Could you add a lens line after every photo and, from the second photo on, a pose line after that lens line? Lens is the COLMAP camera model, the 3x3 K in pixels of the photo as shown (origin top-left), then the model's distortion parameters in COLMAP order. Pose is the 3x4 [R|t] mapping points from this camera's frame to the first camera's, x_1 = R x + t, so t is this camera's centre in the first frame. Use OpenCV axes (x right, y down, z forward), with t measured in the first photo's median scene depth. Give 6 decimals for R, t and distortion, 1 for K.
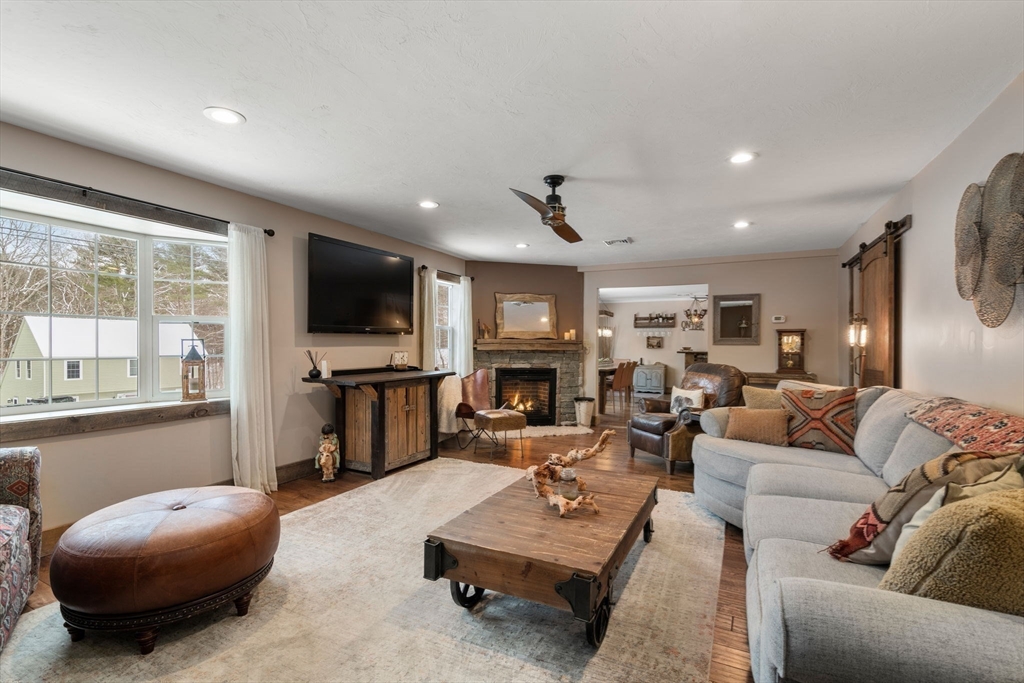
lens RADIAL K [[469.6, 0, 503.2], [0, 469.6, 344.3], [0, 0, 1]] dist [-0.007014, 0.001301]
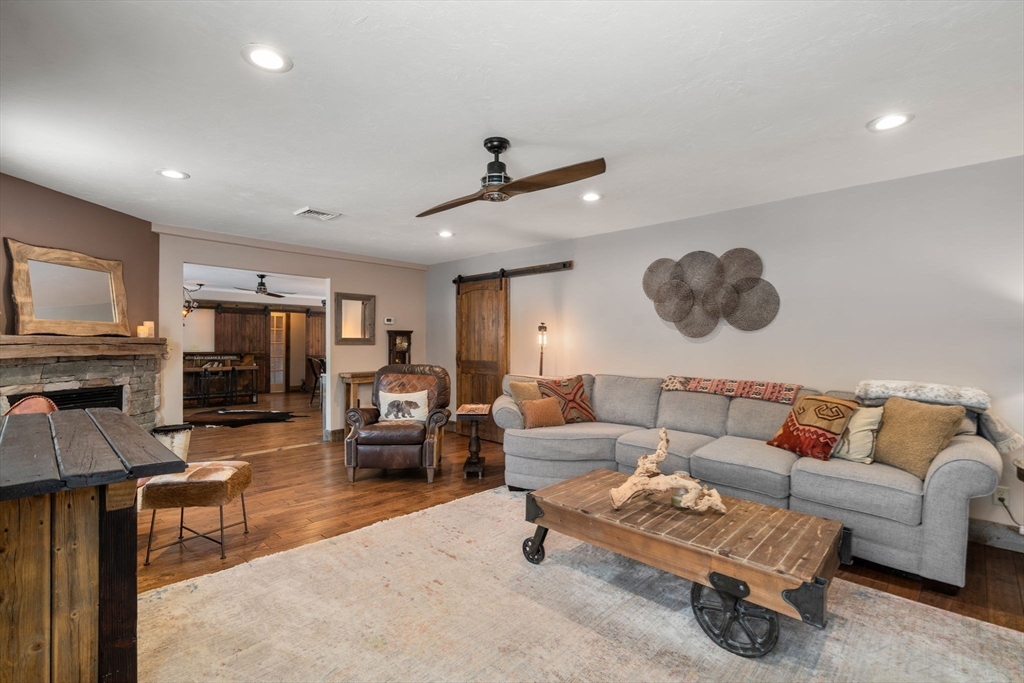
lens RADIAL K [[469.6, 0, 511.7], [0, 469.6, 338.6], [0, 0, 1]] dist [-0.007014, 0.001301]
pose [[0.289869, 0.006477, 0.957044, -0.323927], [-0.000763, 0.999978, -0.006536, -0.004802], [-0.957066, 0.001164, 0.289868, 0.367805]]
